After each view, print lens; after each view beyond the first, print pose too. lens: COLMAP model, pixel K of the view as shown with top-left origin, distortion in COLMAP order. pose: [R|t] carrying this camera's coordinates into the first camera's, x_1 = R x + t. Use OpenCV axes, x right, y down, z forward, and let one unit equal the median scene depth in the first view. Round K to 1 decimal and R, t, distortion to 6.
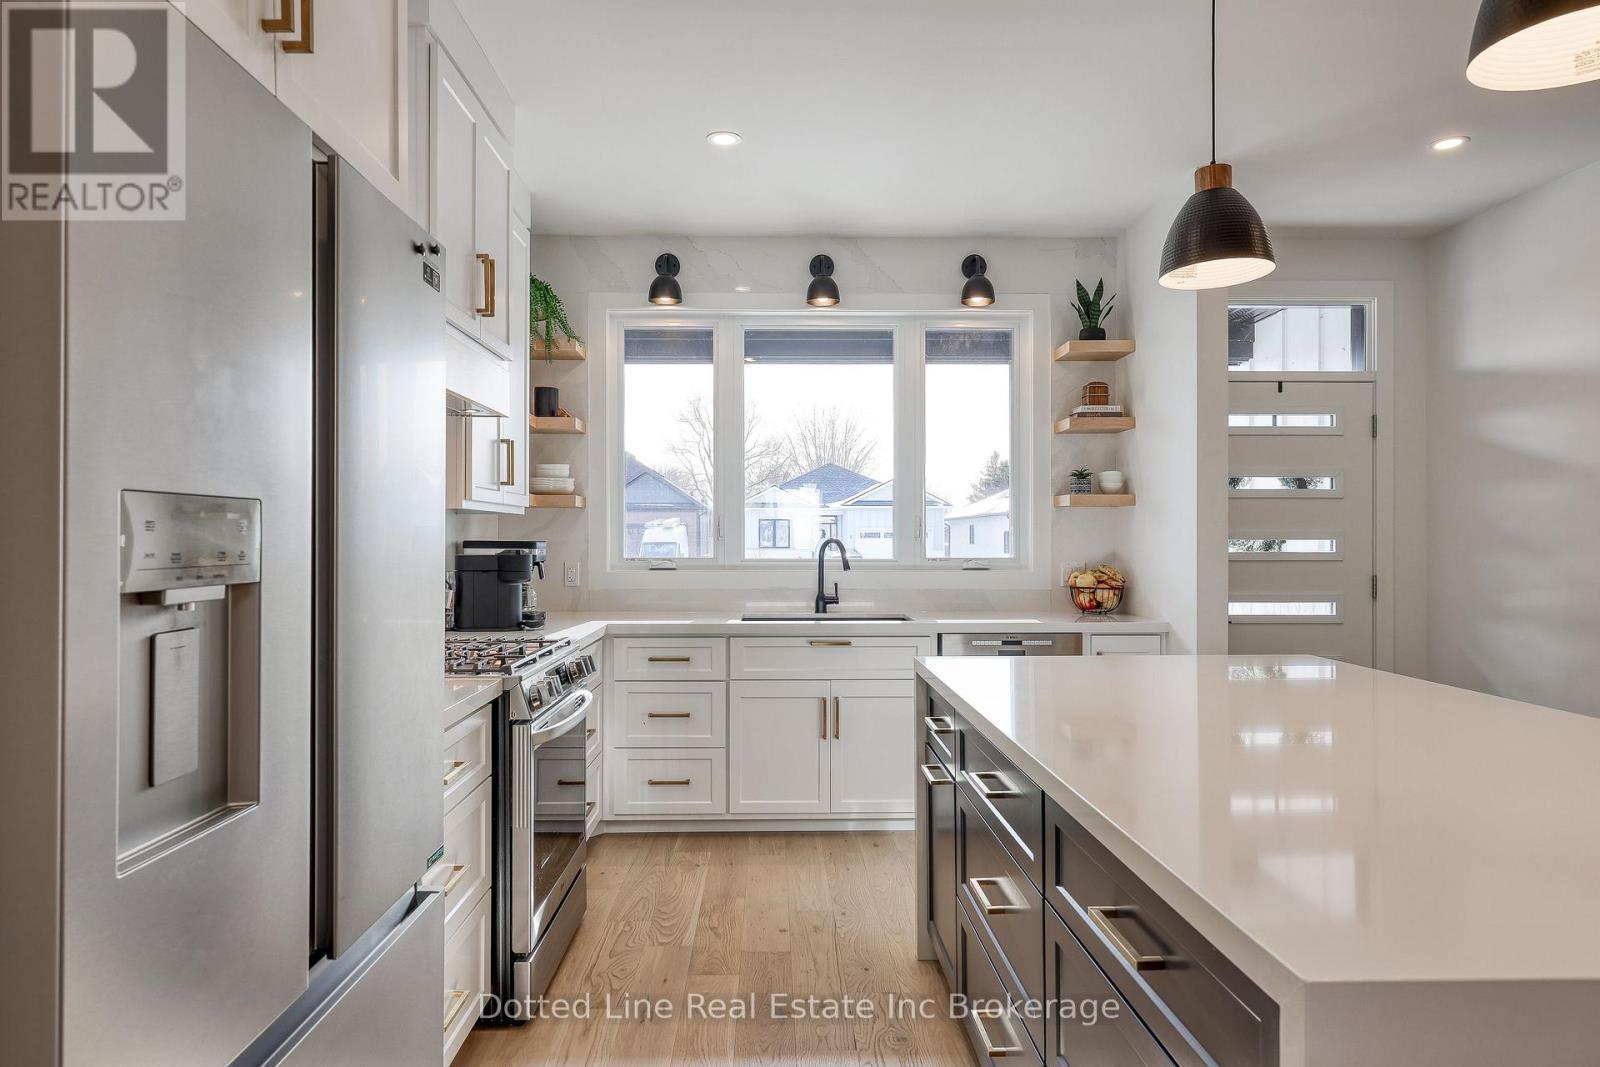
lens RADIAL K [[962.5, 0, 800.0], [0, 962.5, 533.5], [0, 0, 1]] dist [-0.000460, -0.000756]
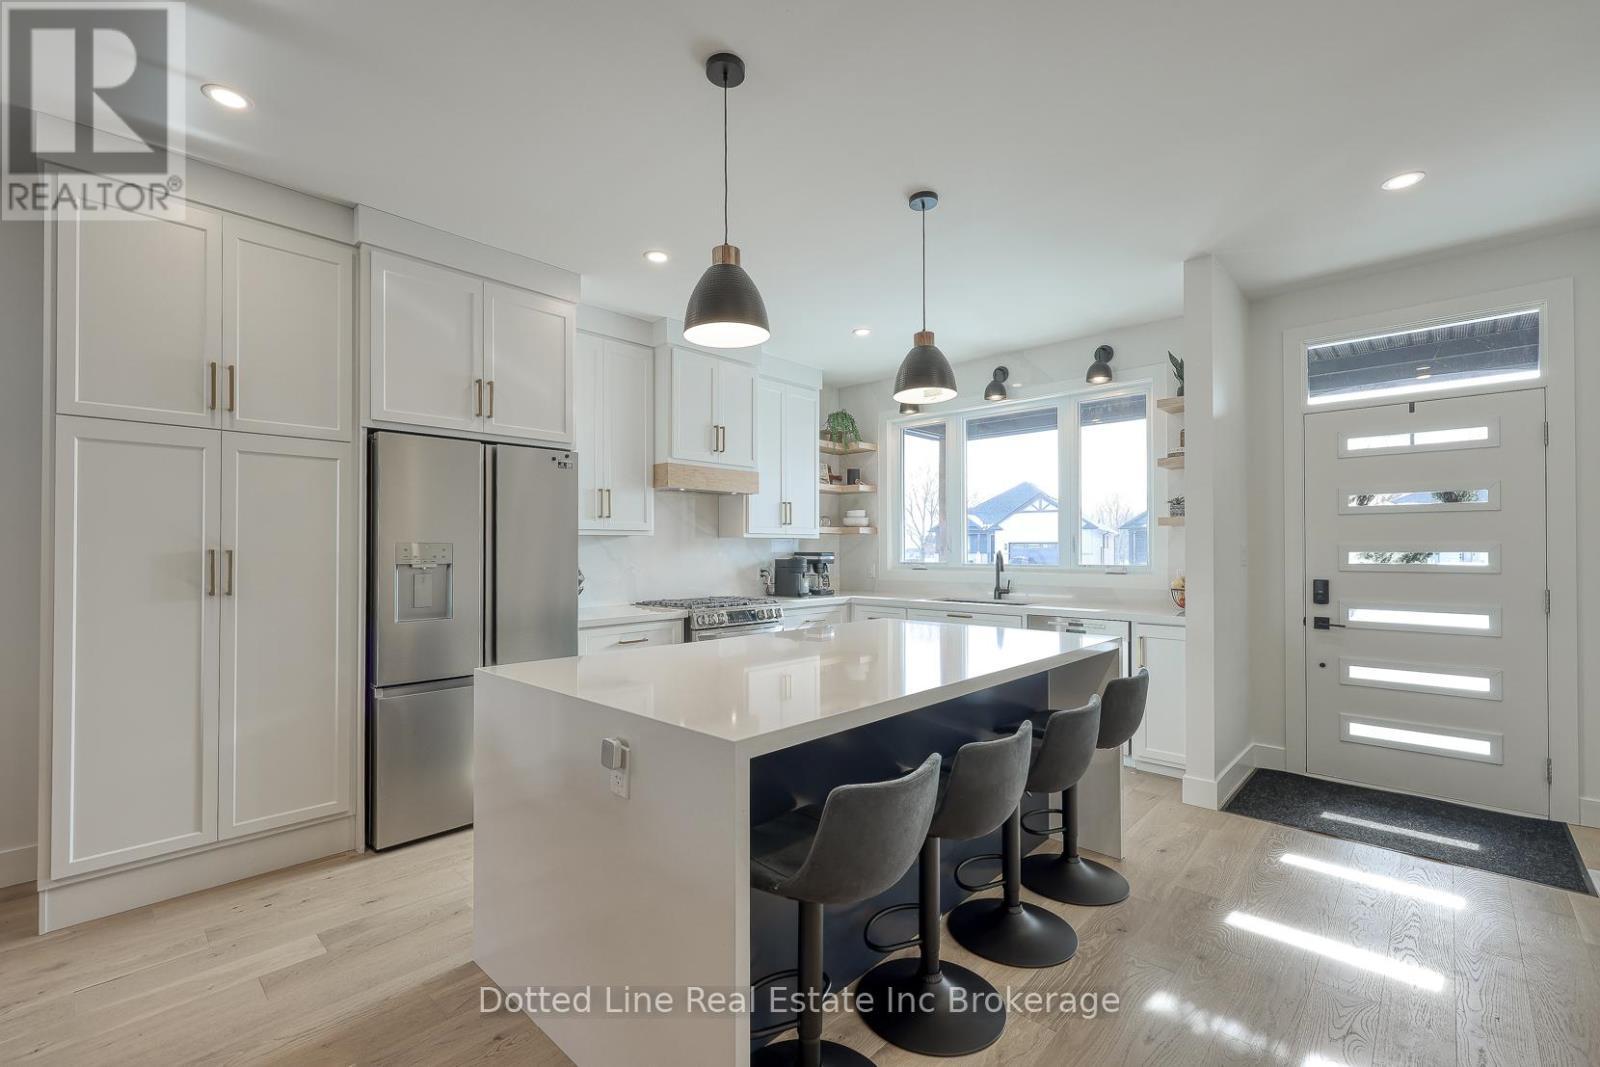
lens RADIAL K [[674.1, 0, 794.2], [0, 674.1, 536.7], [0, 0, 1]] dist [0.001658, 0.000221]
pose [[0.712174, -0.013703, -0.701869, 0.530072], [0.001575, 0.999838, -0.017922, 0.001270], [0.702001, 0.011658, 0.712080, 0.003350]]
